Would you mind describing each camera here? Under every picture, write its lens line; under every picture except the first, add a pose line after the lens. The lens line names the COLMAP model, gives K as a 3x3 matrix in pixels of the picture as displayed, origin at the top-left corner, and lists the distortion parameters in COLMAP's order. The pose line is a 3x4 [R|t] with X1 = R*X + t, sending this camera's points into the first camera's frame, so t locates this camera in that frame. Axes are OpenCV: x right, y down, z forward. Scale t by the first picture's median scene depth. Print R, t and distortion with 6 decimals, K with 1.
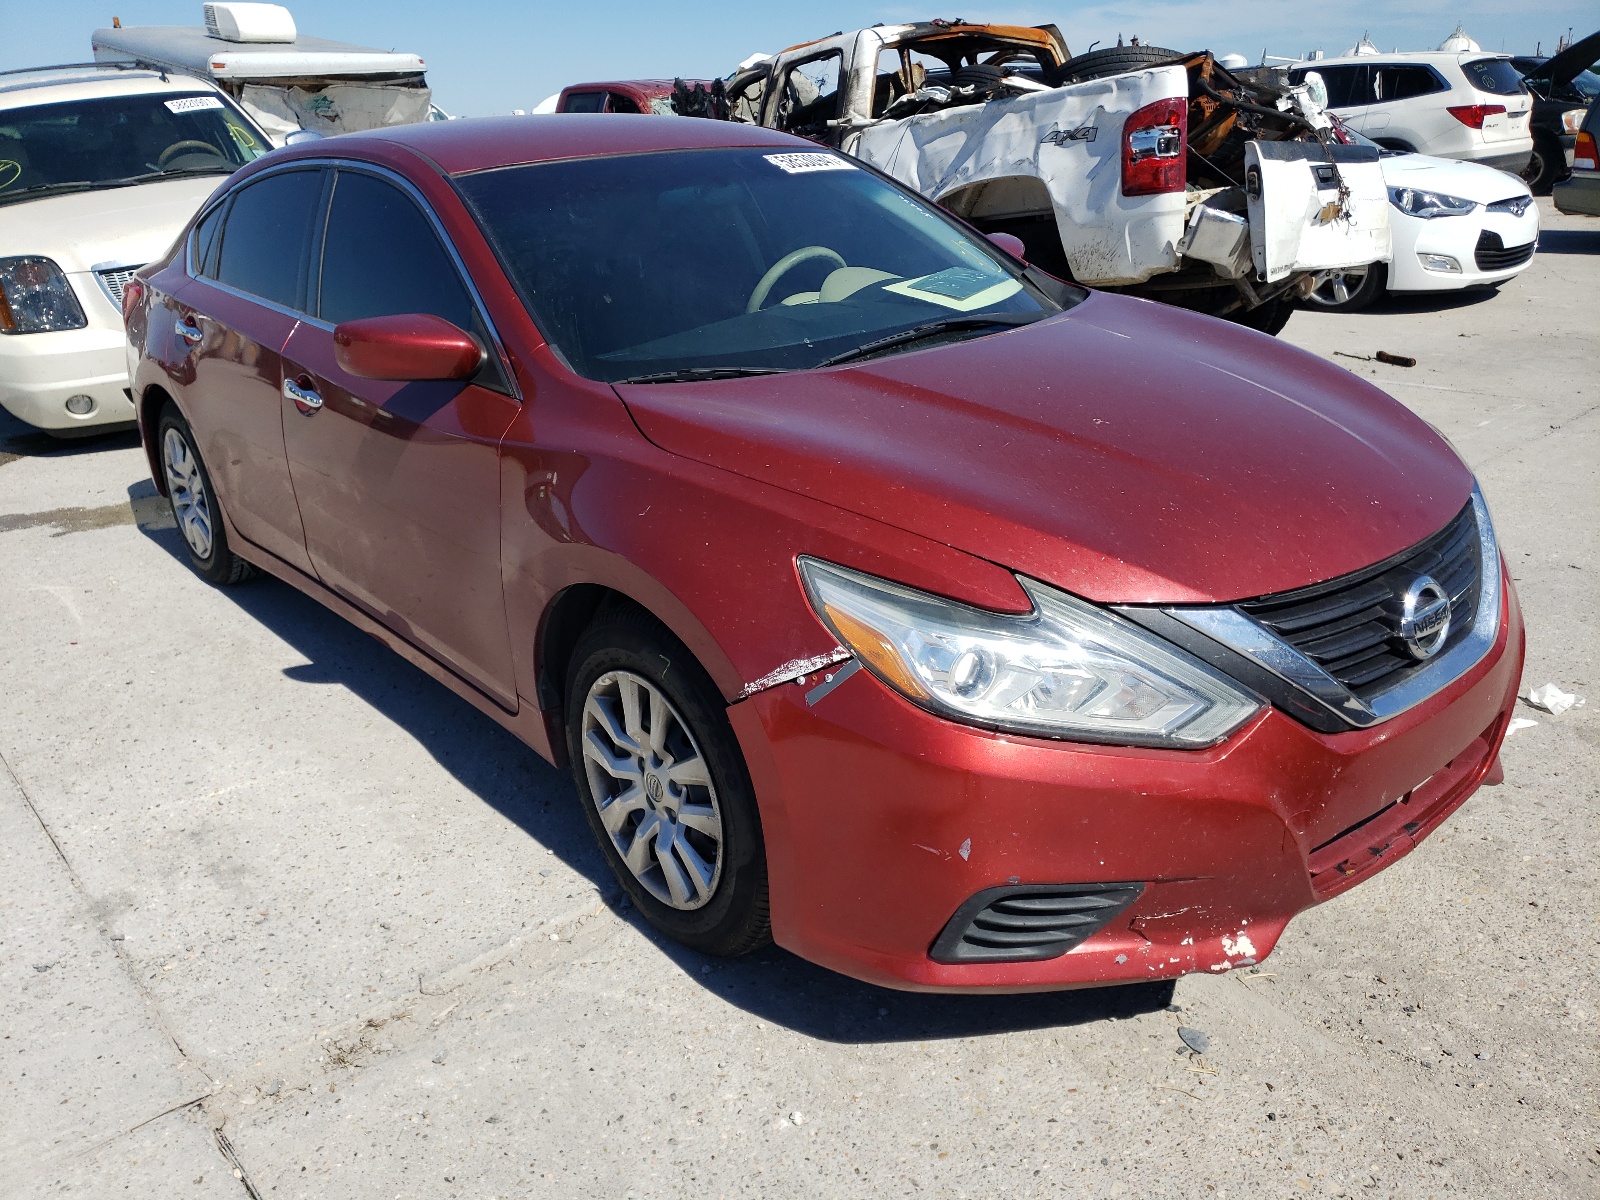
lens RADIAL K [[1220.8, 0, 797.4], [0, 1220.8, 605.0], [0, 0, 1]] dist [-0.000223, 0.003605]
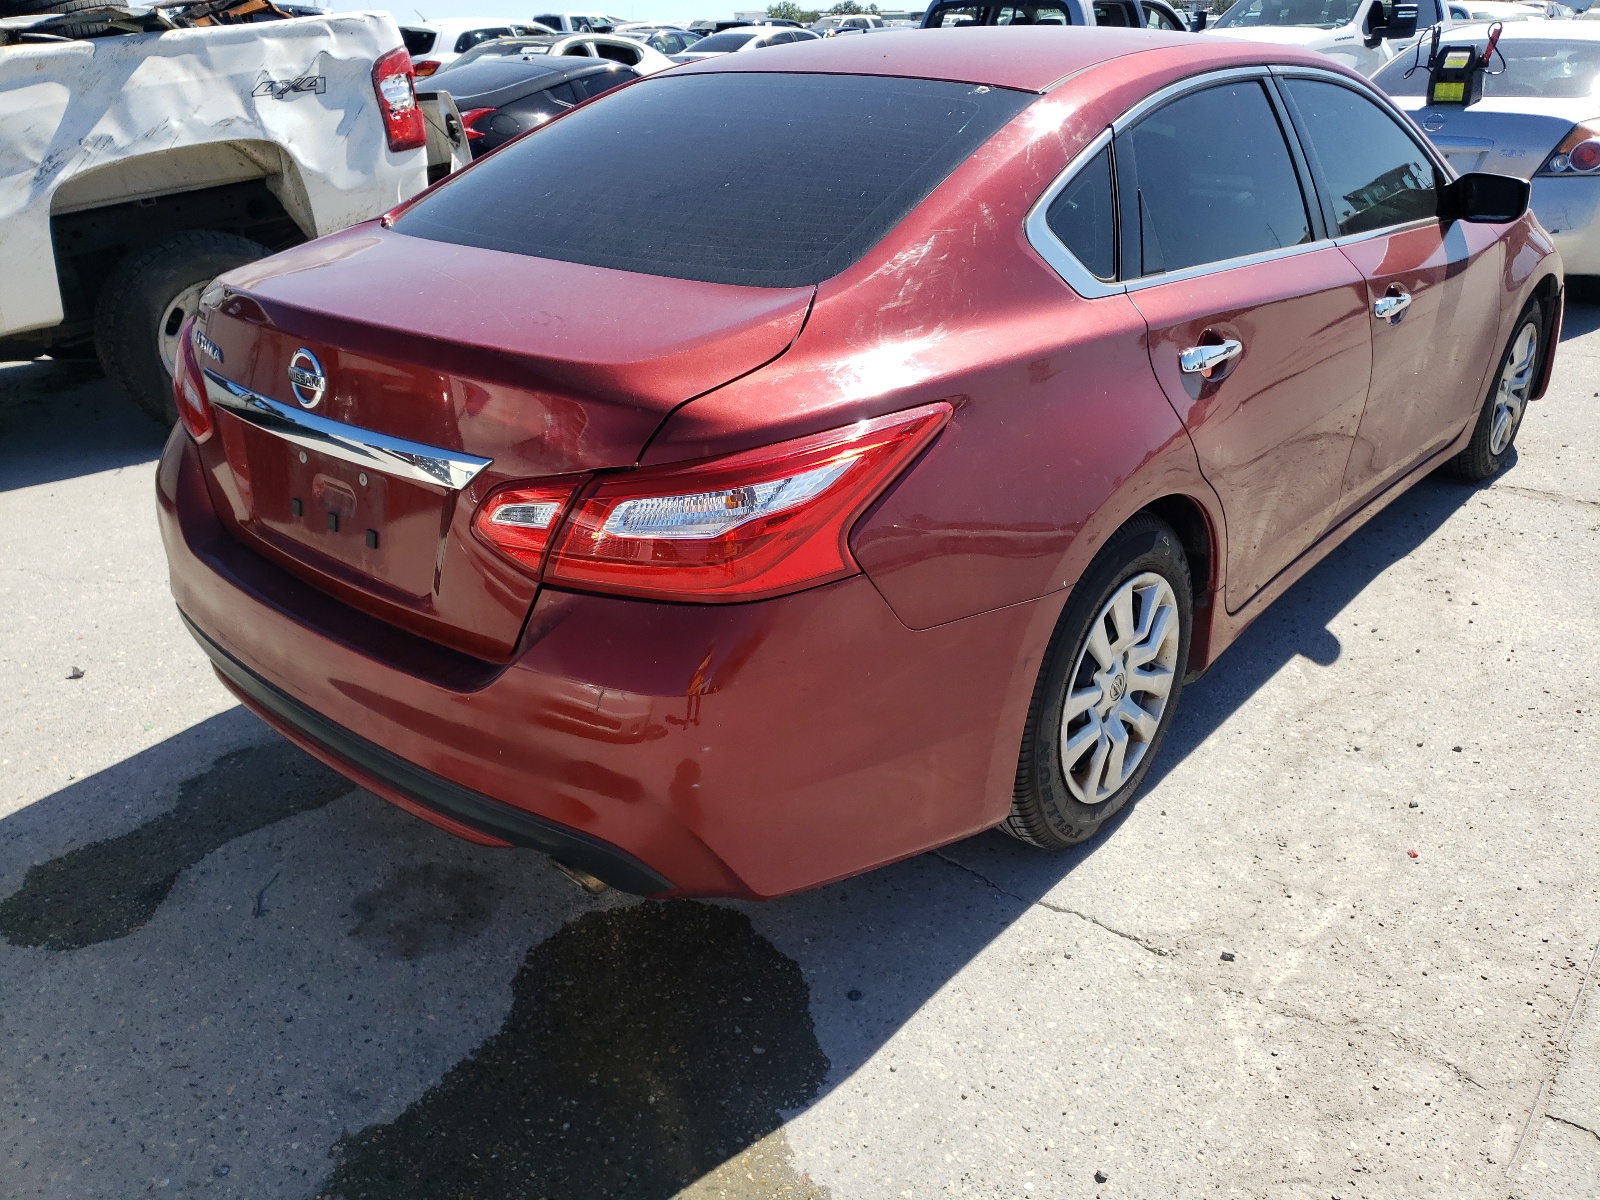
lens RADIAL K [[1220.8, 0, 798.9], [0, 1220.8, 599.9], [0, 0, 1]] dist [-0.000223, 0.003605]
pose [[-0.131455, -0.372399, 0.918716, -0.709327], [0.380151, 0.836970, 0.393658, -0.288777], [-0.915535, 0.400999, 0.031544, 0.799787]]
